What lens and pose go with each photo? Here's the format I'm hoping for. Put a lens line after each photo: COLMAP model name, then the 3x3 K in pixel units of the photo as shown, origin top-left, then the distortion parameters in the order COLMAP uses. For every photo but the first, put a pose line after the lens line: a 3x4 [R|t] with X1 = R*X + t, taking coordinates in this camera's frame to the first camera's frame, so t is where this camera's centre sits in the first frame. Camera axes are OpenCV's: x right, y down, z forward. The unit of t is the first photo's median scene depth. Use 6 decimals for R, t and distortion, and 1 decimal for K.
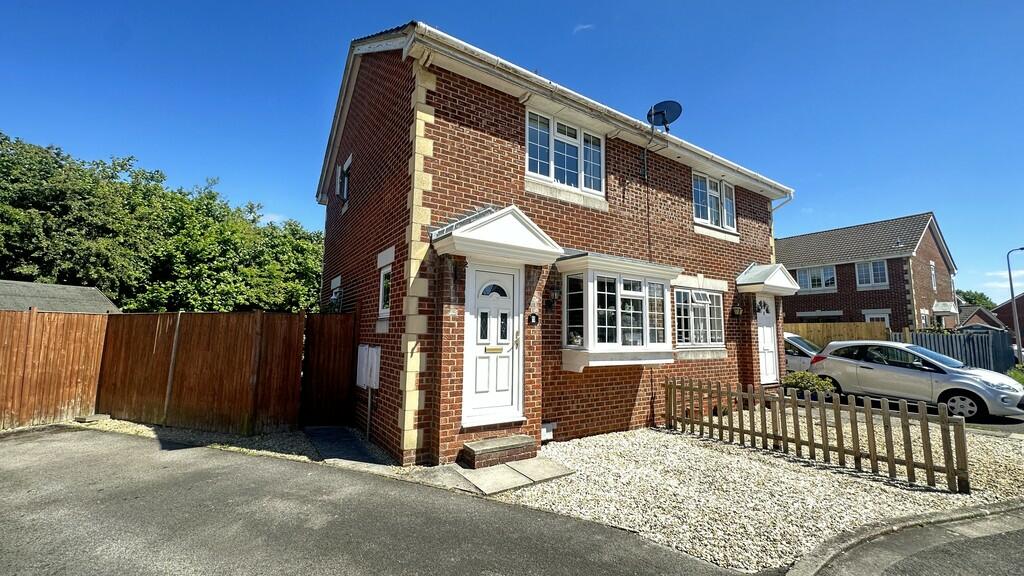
lens RADIAL K [[410.1, 0, 512.0], [0, 410.1, 288.0], [0, 0, 1]] dist [-0.000780, -0.000539]
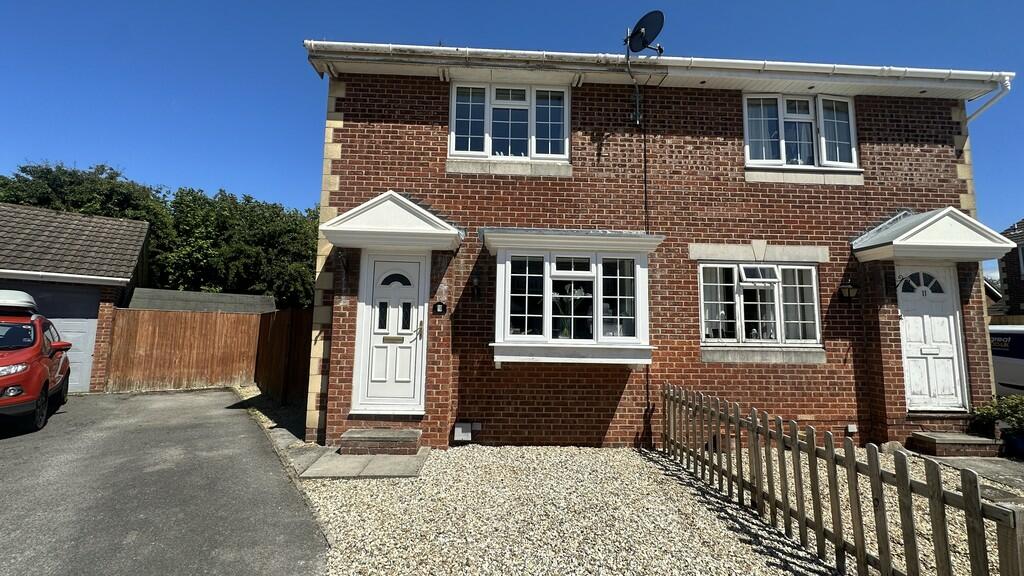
lens RADIAL K [[410.1, 0, 512.0], [0, 410.1, 288.0], [0, 0, 1]] dist [-0.000780, -0.000539]
pose [[0.854303, -0.052002, -0.517168, 0.619813], [0.051316, 0.998560, -0.015639, 0.048885], [0.517236, -0.013178, 0.855741, 0.264143]]
